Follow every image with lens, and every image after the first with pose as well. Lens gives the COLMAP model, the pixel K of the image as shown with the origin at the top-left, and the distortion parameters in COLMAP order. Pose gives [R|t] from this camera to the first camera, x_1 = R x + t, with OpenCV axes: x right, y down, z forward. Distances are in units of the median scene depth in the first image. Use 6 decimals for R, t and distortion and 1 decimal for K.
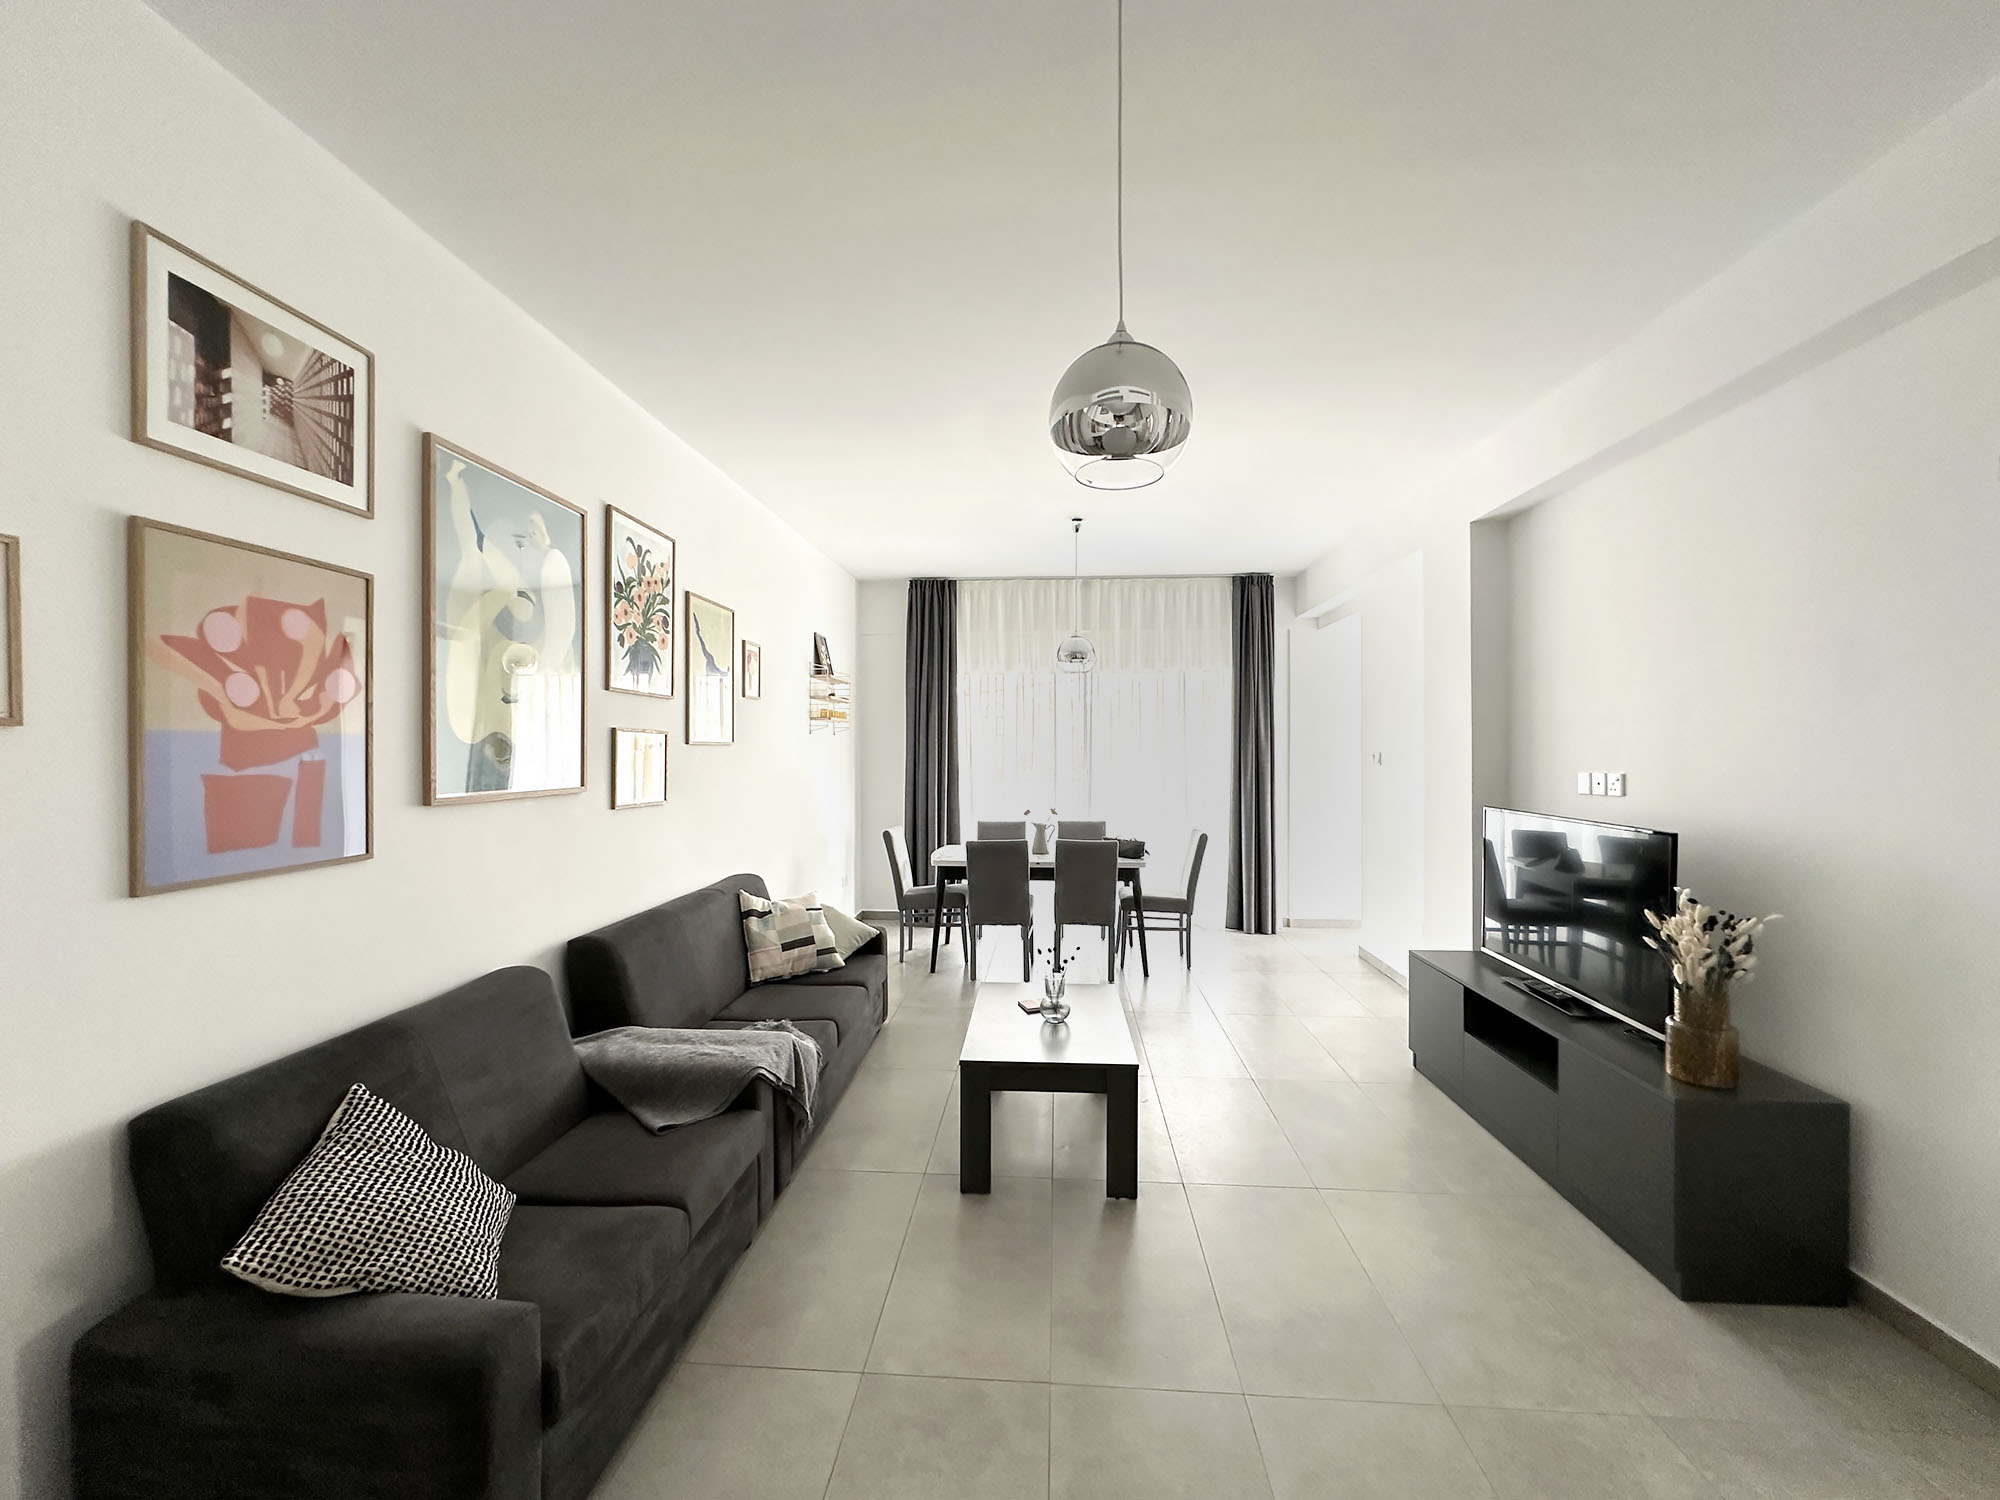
lens RADIAL K [[794.7, 0, 1000.0], [0, 794.7, 750.0], [0, 0, 1]] dist [0.000390, -0.000041]
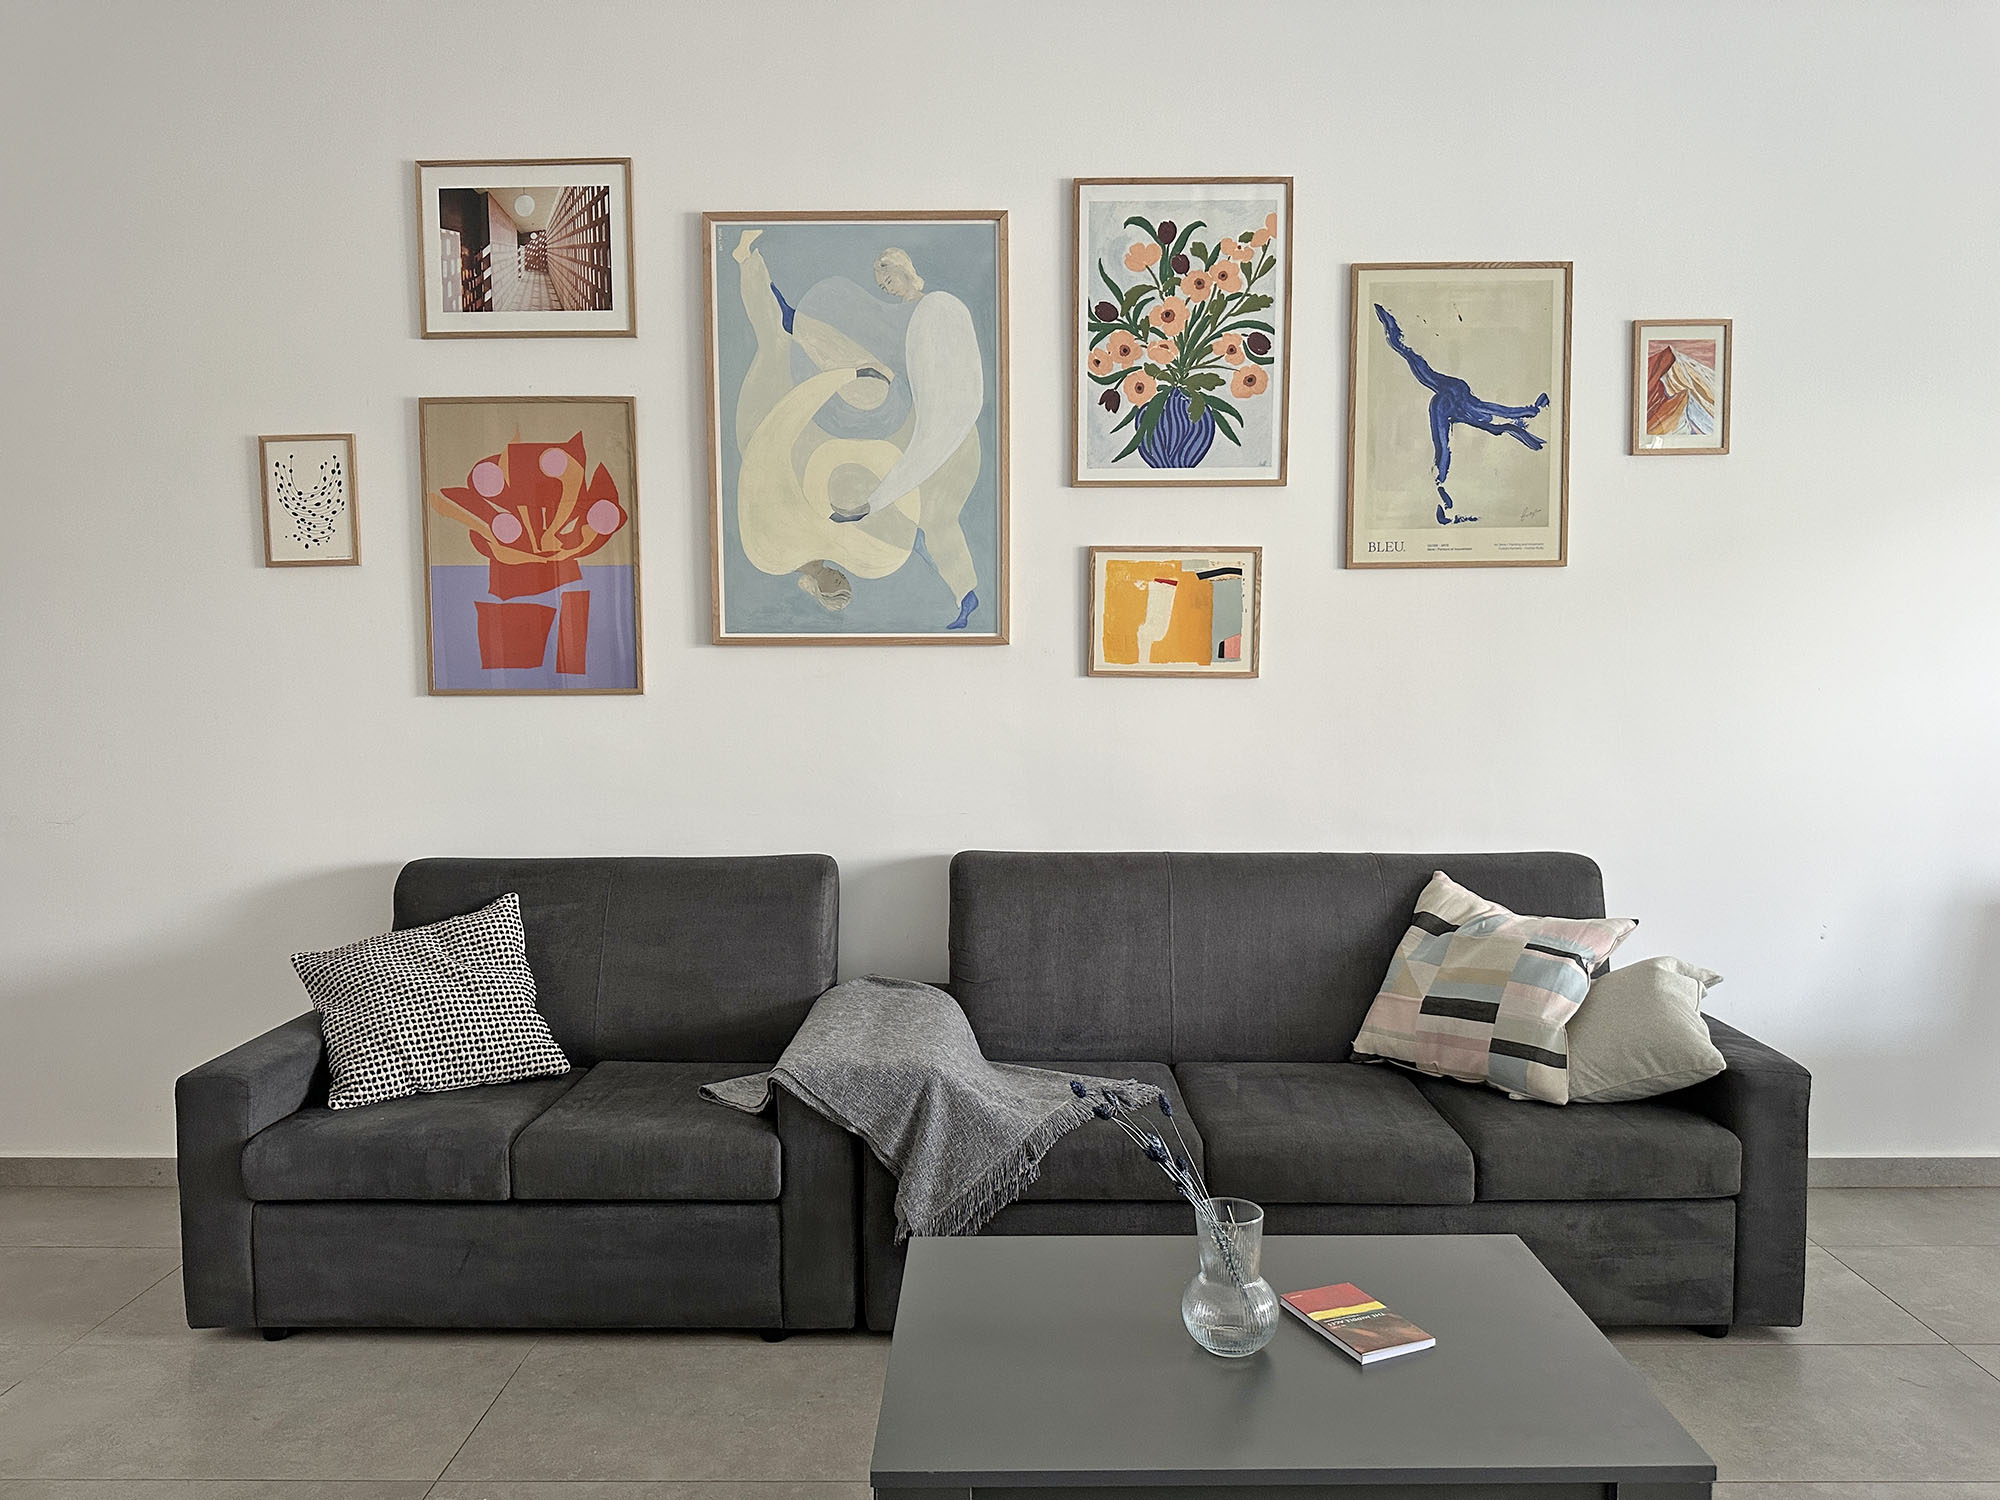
lens RADIAL K [[1351.6, 0, 1000.0], [0, 1351.6, 750.0], [0, 0, 1]] dist [0.119421, -0.217834]
pose [[0.060239, 0.065799, -0.996013, 0.976823], [0.000797, 0.997821, 0.065967, 0.103180], [0.998184, -0.004768, 0.060056, 1.436402]]
